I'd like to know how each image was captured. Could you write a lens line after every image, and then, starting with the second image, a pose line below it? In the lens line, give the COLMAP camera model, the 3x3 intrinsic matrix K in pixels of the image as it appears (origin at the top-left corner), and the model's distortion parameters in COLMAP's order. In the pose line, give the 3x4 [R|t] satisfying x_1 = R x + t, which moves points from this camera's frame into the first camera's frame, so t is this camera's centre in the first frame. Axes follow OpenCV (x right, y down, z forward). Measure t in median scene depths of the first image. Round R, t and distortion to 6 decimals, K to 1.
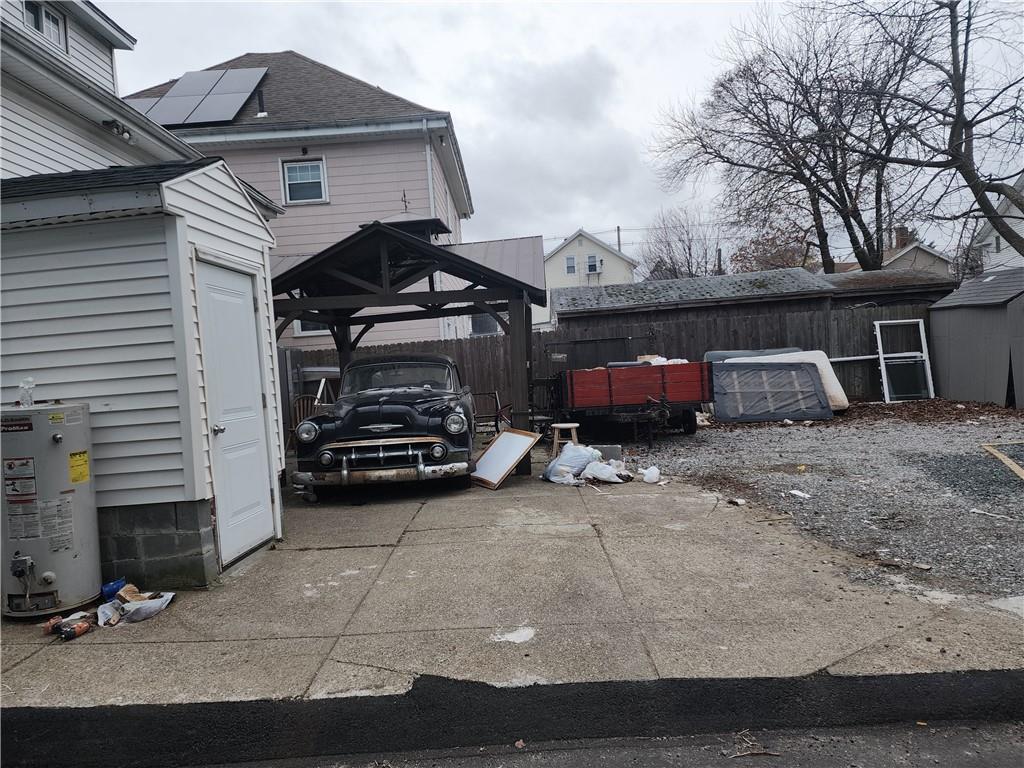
lens RADIAL K [[680.4, 0, 512.0], [0, 680.4, 384.0], [0, 0, 1]] dist [0.089031, -0.078448]
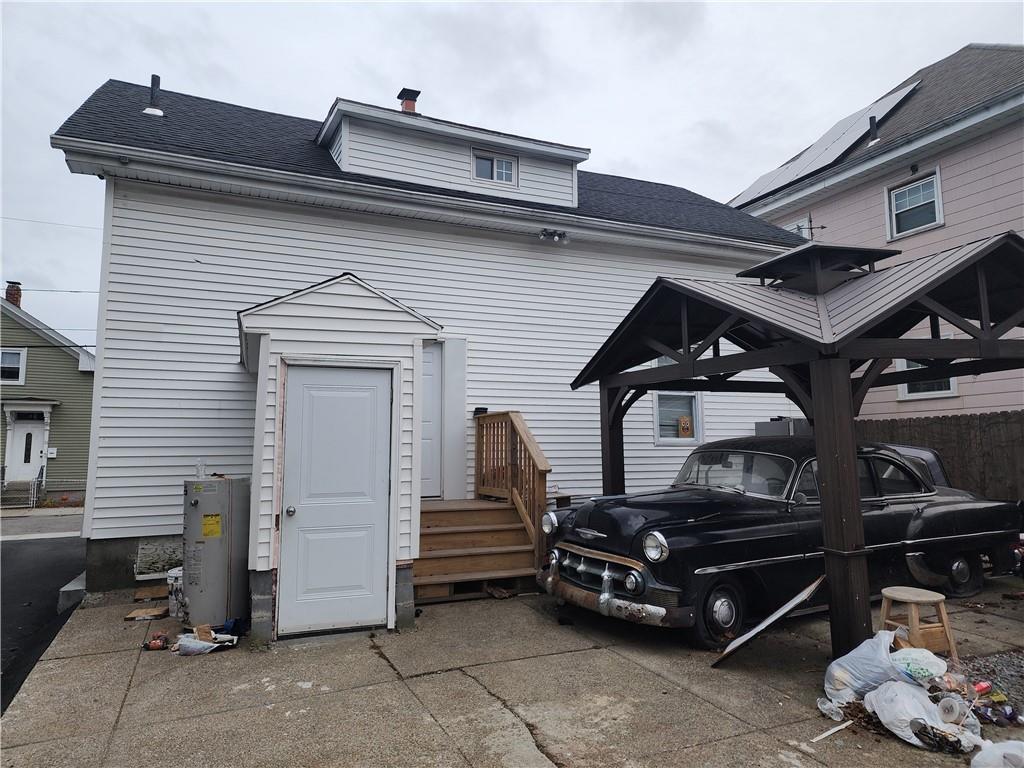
lens RADIAL K [[678.2, 0, 494.3], [0, 678.2, 371.5], [0, 0, 1]] dist [0.085949, -0.083038]
pose [[0.409256, -0.040457, -0.911522, 0.446397], [-0.042249, 0.997105, -0.063224, -0.063268], [0.911441, 0.064386, 0.406362, 0.486945]]
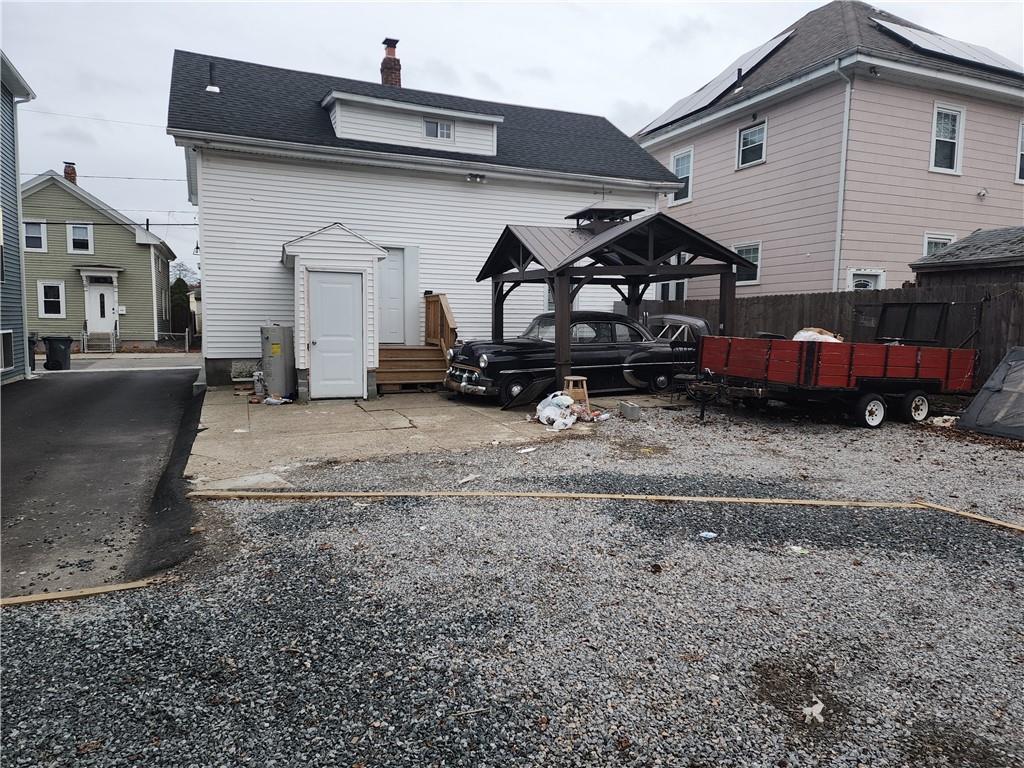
lens RADIAL K [[680.4, 0, 512.0], [0, 680.4, 384.0], [0, 0, 1]] dist [0.089031, -0.078448]
pose [[0.400739, 0.159746, -0.902158, 1.225715], [-0.060715, 0.987148, 0.147826, -0.110429], [0.914178, -0.004465, 0.405288, 0.382911]]
